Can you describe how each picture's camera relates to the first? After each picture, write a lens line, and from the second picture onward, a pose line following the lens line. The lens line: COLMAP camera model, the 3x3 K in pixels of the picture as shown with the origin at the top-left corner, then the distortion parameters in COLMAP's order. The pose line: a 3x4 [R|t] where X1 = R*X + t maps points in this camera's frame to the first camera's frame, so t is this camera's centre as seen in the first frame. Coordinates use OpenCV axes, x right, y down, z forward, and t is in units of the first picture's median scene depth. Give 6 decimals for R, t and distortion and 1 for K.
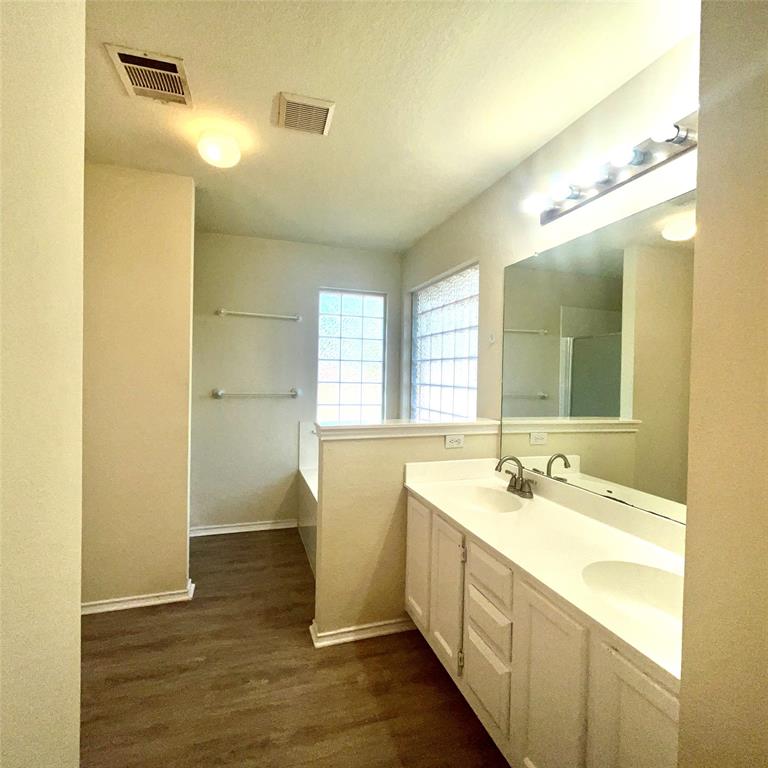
lens RADIAL K [[415.9, 0, 381.6], [0, 415.9, 383.0], [0, 0, 1]] dist [0.004556, -0.002762]
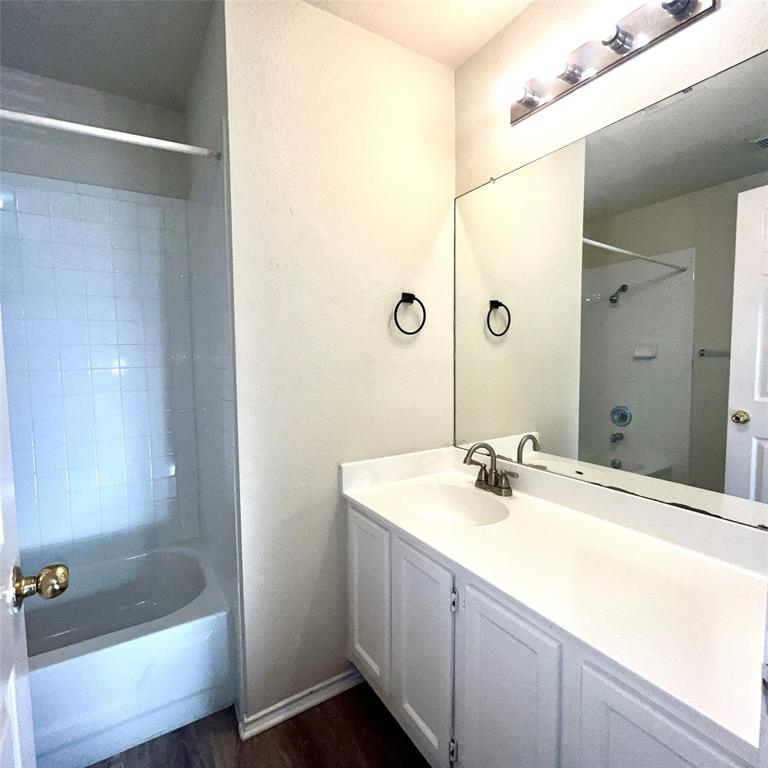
lens RADIAL K [[415.9, 0, 387.8], [0, 415.9, 380.4], [0, 0, 1]] dist [0.004556, -0.002762]
pose [[0.967422, -0.045252, 0.249091, -0.042271], [0.034064, 0.998216, 0.049044, 0.016763], [-0.250866, -0.038961, 0.967237, 0.306639]]
